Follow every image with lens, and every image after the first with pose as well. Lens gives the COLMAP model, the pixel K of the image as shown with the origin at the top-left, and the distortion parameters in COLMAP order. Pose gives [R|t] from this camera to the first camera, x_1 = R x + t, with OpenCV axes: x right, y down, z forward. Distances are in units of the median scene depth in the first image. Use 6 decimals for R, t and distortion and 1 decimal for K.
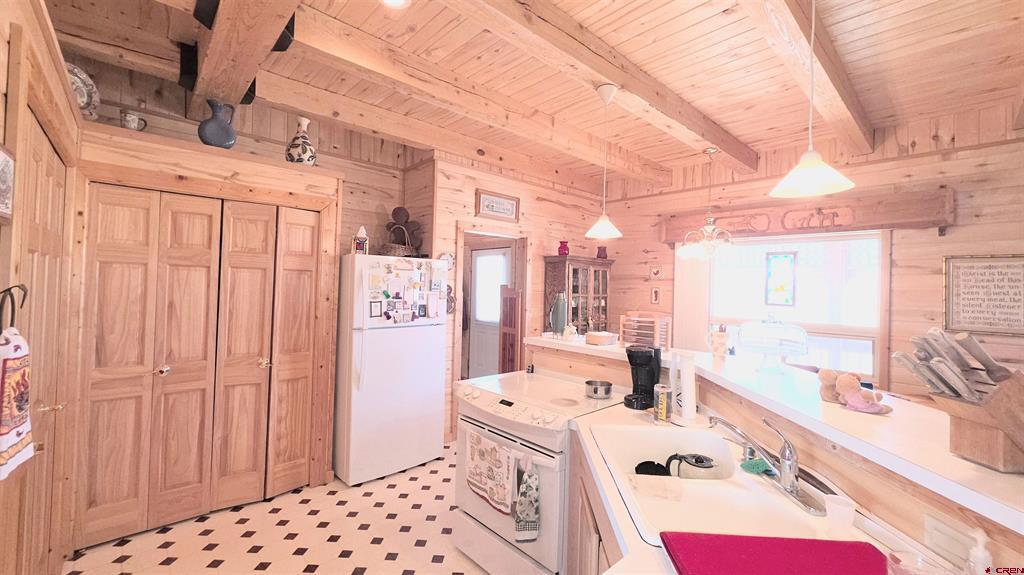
lens RADIAL K [[410.5, 0, 511.9], [0, 410.5, 281.1], [0, 0, 1]] dist [-0.000609, -0.000054]
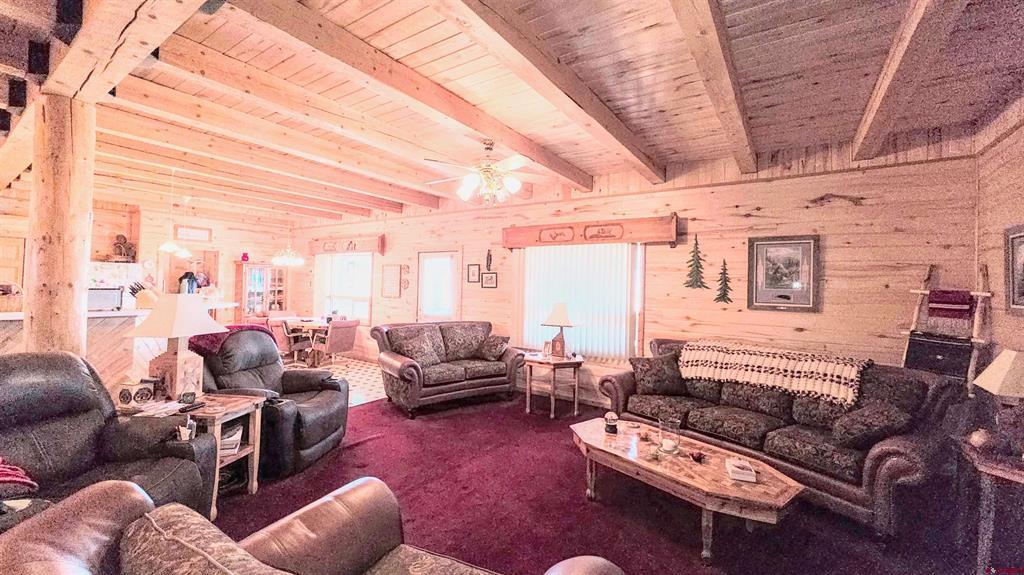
lens RADIAL K [[410.5, 0, 511.9], [0, 410.5, 281.1], [0, 0, 1]] dist [-0.000609, -0.000054]
pose [[0.974366, 0.002520, 0.224955, 1.414092], [-0.002964, 0.999994, 0.001637, 0.029839], [-0.224949, -0.002262, 0.974368, -1.647920]]
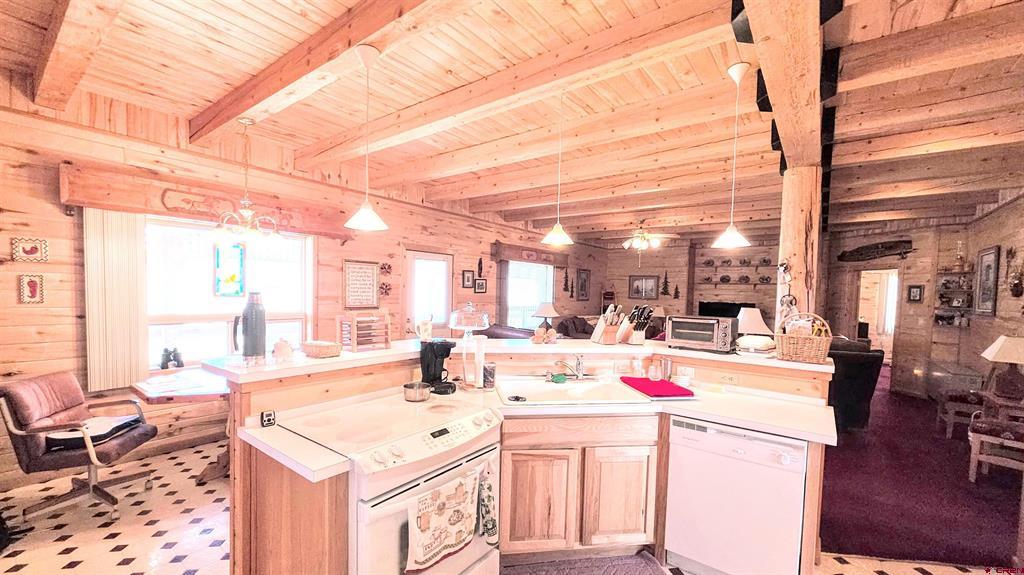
lens RADIAL K [[407.5, 0, 511.2], [0, 407.5, 310.4], [0, 0, 1]] dist [0.000575, 0.000071]
pose [[-0.178158, -0.079406, 0.980793, -0.425666], [-0.039689, 0.996507, 0.073468, -0.006857], [-0.983201, -0.025837, -0.180688, 0.526547]]
